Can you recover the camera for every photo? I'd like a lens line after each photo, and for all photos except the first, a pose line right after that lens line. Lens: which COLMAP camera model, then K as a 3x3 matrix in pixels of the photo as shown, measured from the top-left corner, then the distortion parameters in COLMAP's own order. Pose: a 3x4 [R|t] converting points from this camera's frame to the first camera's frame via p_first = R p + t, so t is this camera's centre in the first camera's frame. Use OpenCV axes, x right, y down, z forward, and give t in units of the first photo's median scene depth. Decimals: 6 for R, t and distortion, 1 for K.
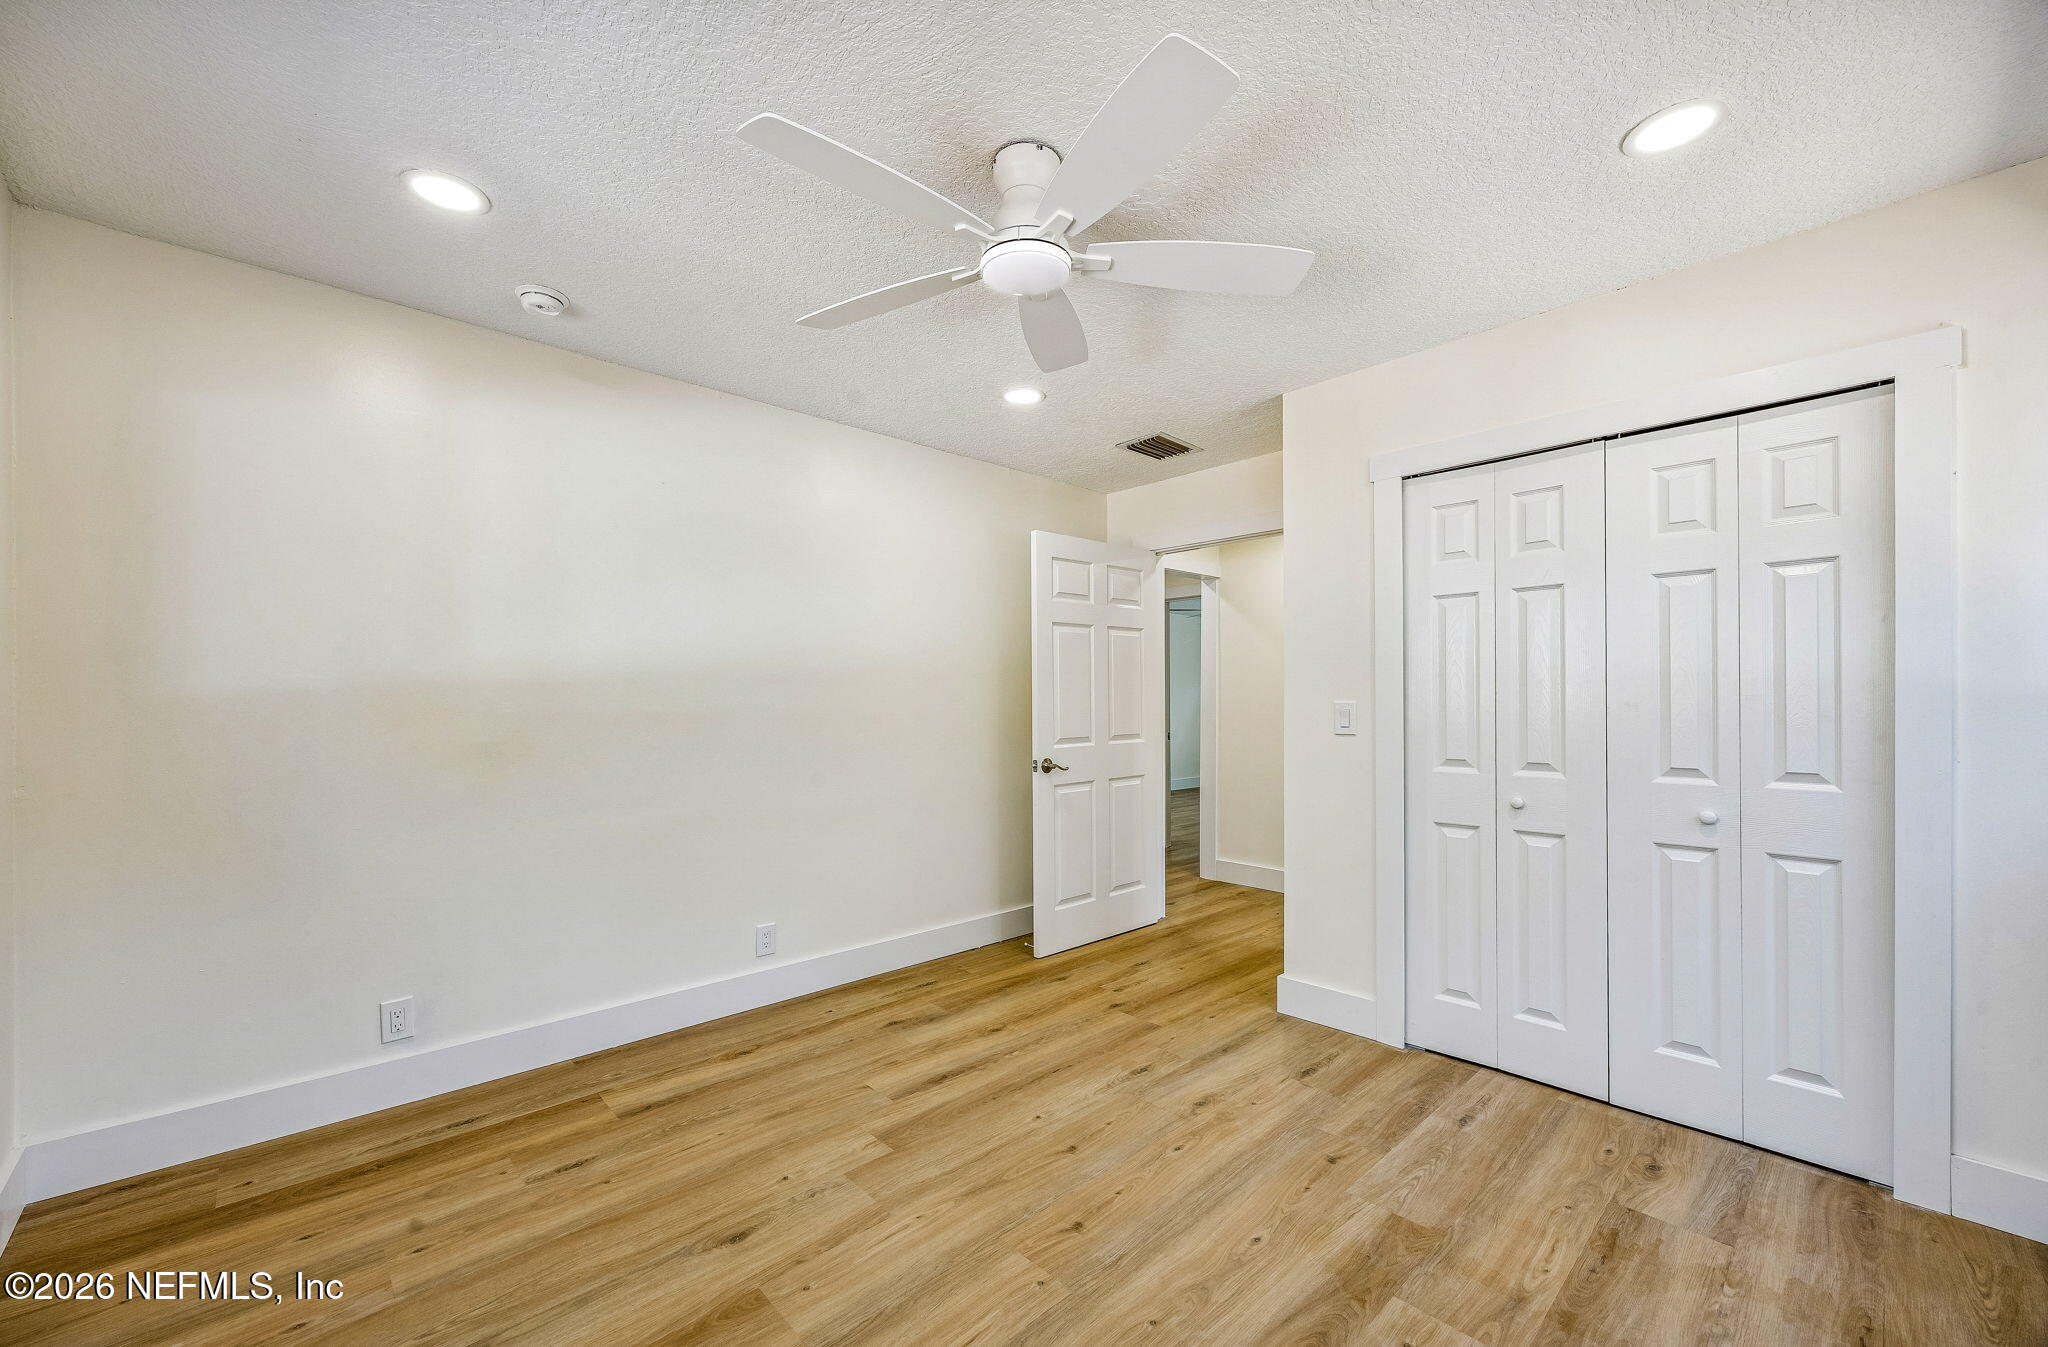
lens RADIAL K [[796.1, 0, 1026.0], [0, 796.1, 683.0], [0, 0, 1]] dist [-0.000992, -0.000063]
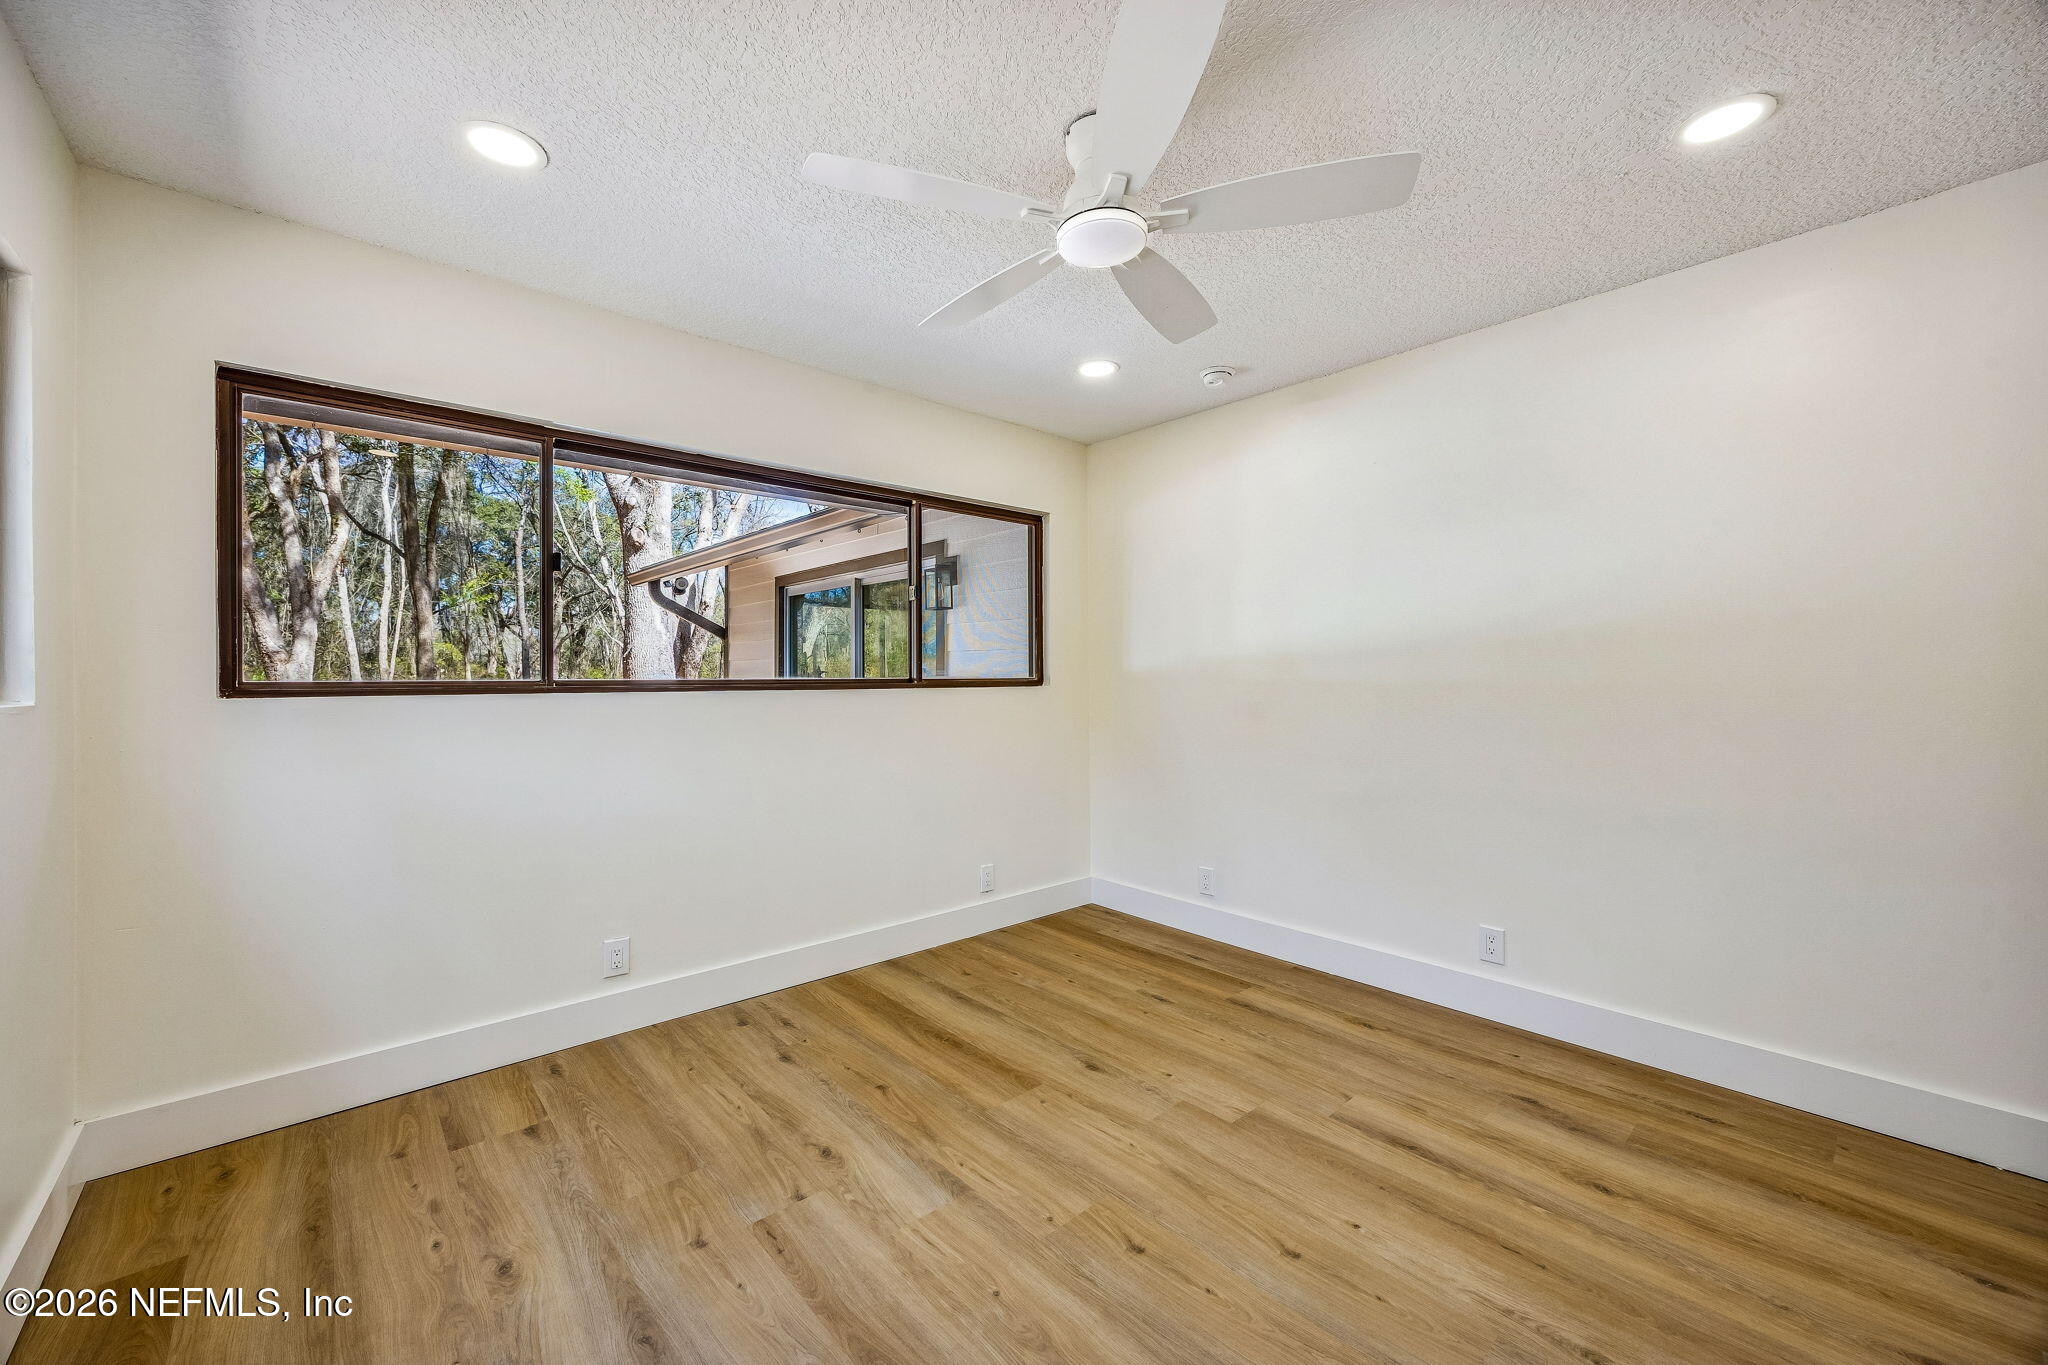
lens RADIAL K [[797.2, 0, 1026.1], [0, 797.2, 681.9], [0, 0, 1]] dist [0.002163, -0.000543]
pose [[-0.021341, 0.009616, -0.999726, 0.767512], [0.029256, 0.999532, 0.008990, 0.015005], [0.999344, -0.029056, -0.021612, 0.715138]]
